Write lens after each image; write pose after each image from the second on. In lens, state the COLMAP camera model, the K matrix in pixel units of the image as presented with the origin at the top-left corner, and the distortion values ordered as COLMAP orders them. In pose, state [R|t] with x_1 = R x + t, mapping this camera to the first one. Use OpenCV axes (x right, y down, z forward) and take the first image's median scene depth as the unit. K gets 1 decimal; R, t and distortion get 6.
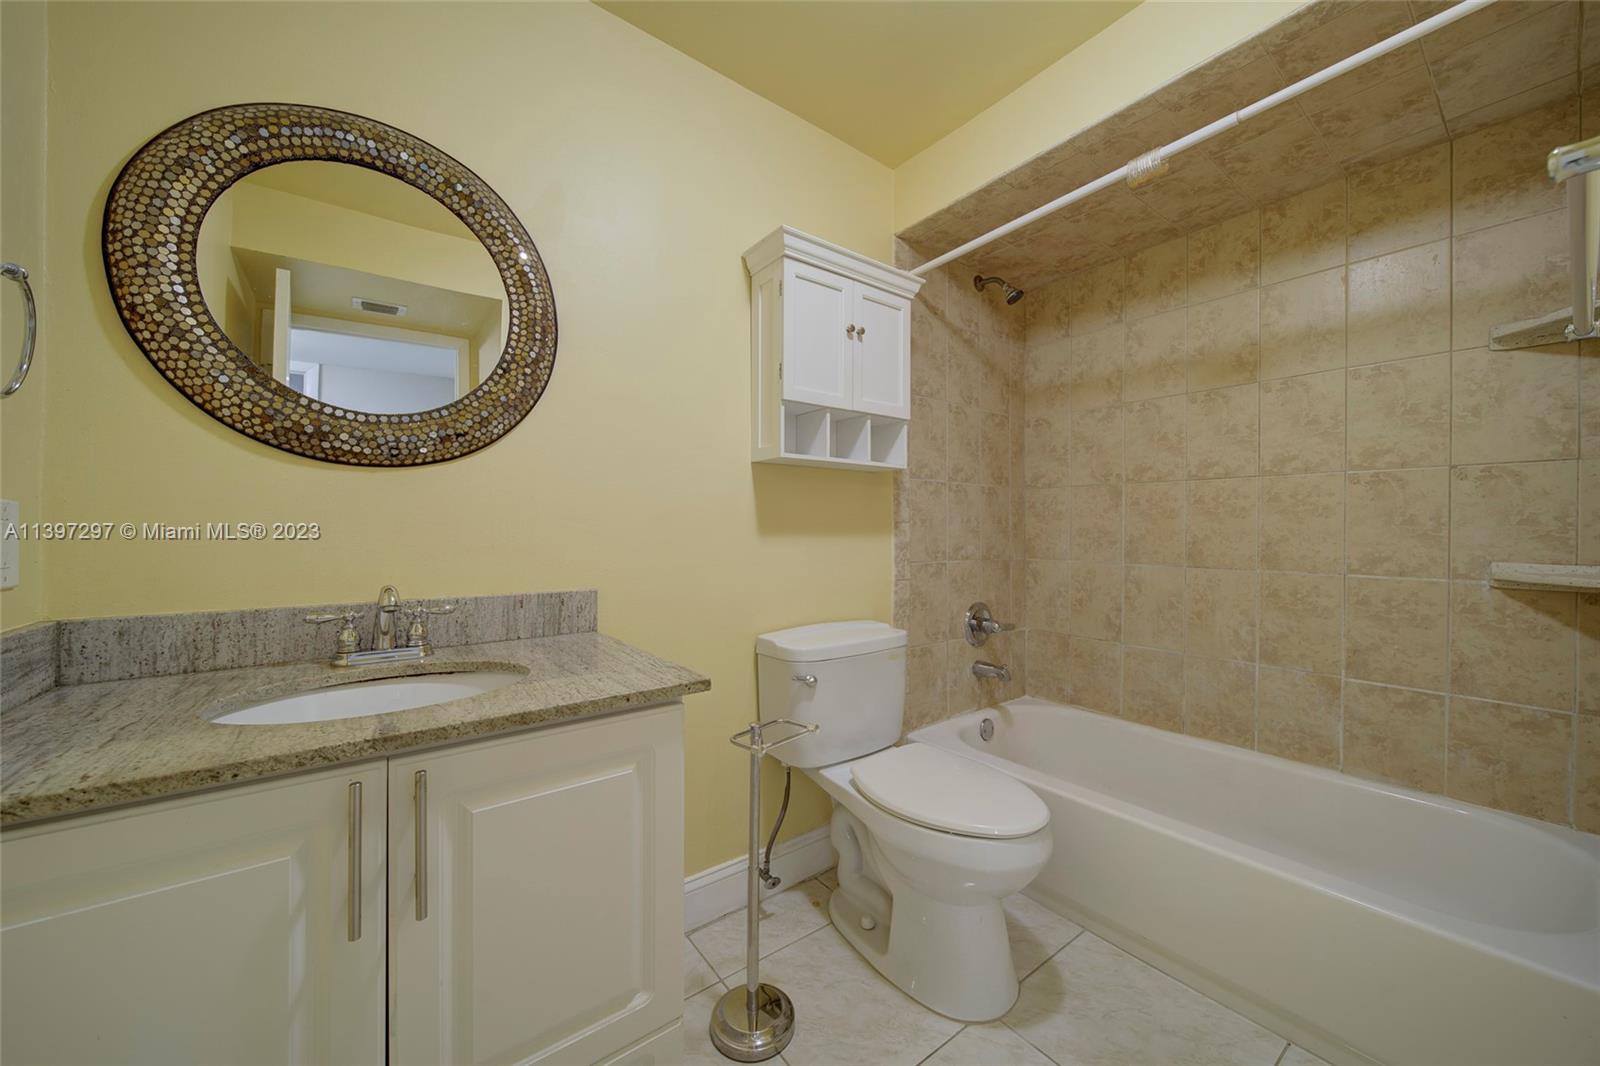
lens RADIAL K [[588.7, 0, 799.8], [0, 588.7, 532.7], [0, 0, 1]] dist [-0.000757, -0.000771]
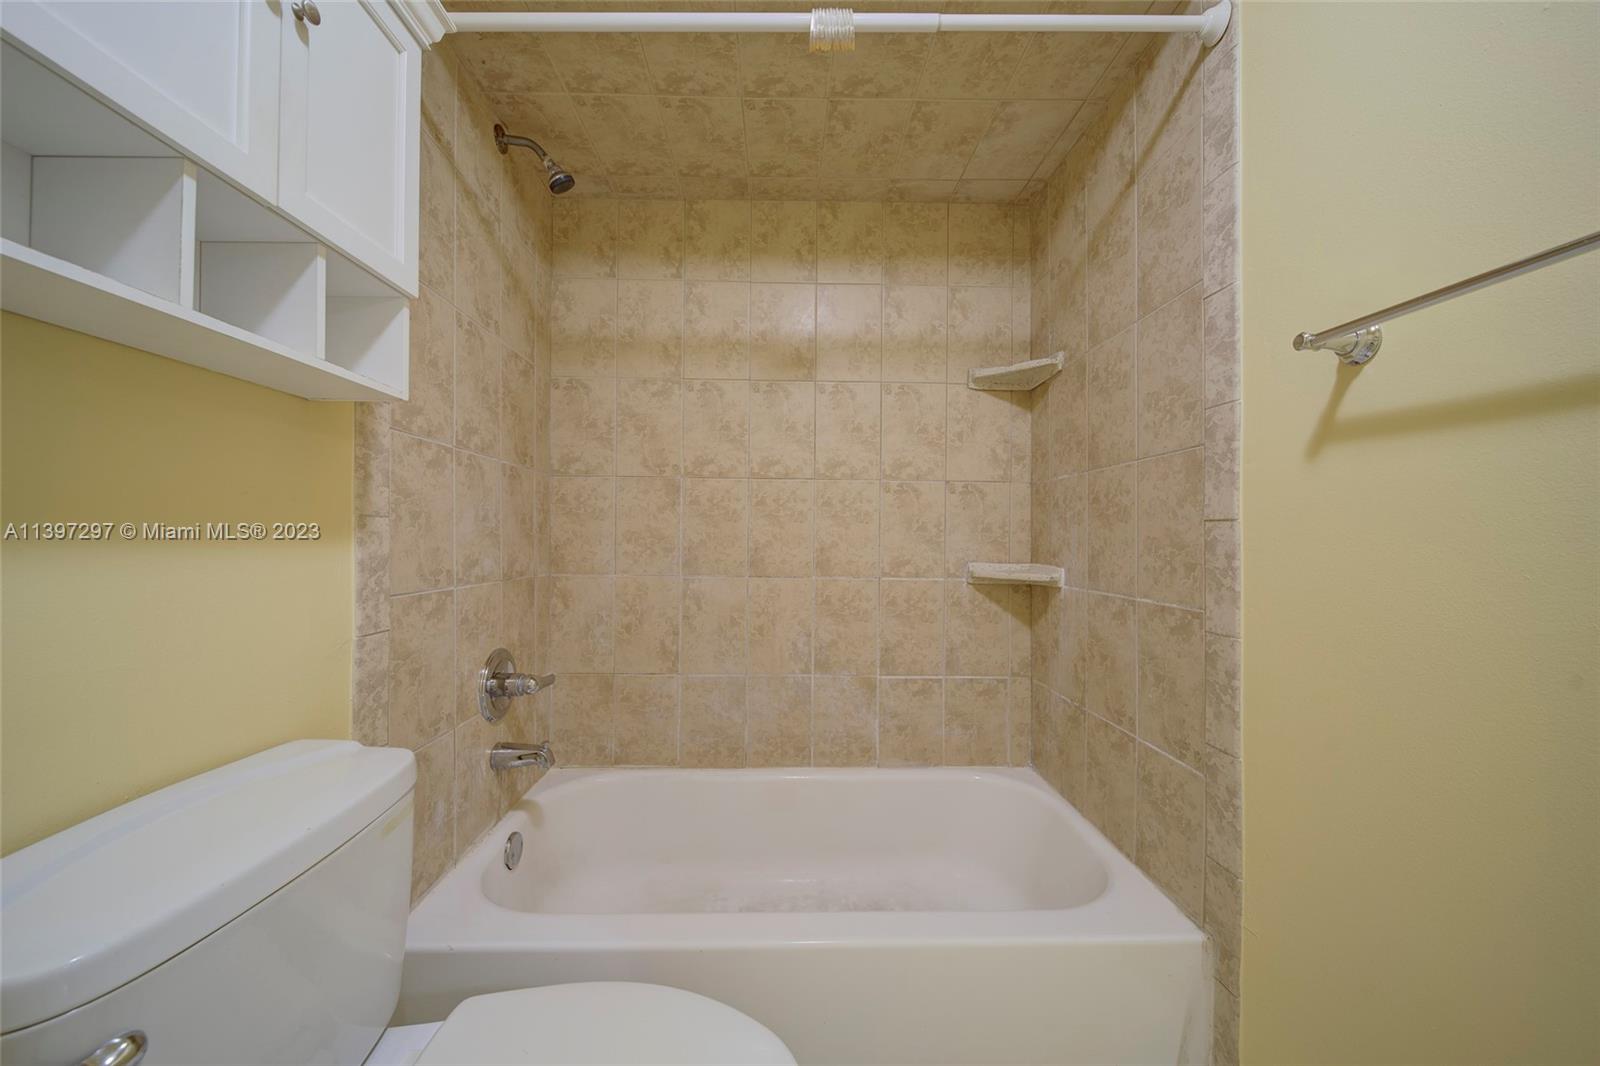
lens RADIAL K [[588.7, 0, 793.6], [0, 588.7, 535.1], [0, 0, 1]] dist [-0.000757, -0.000771]
pose [[0.600189, 0.005230, 0.799841, -0.007751], [-0.002595, 0.999986, -0.004592, -0.000250], [-0.799854, 0.000681, 0.600194, 0.428985]]
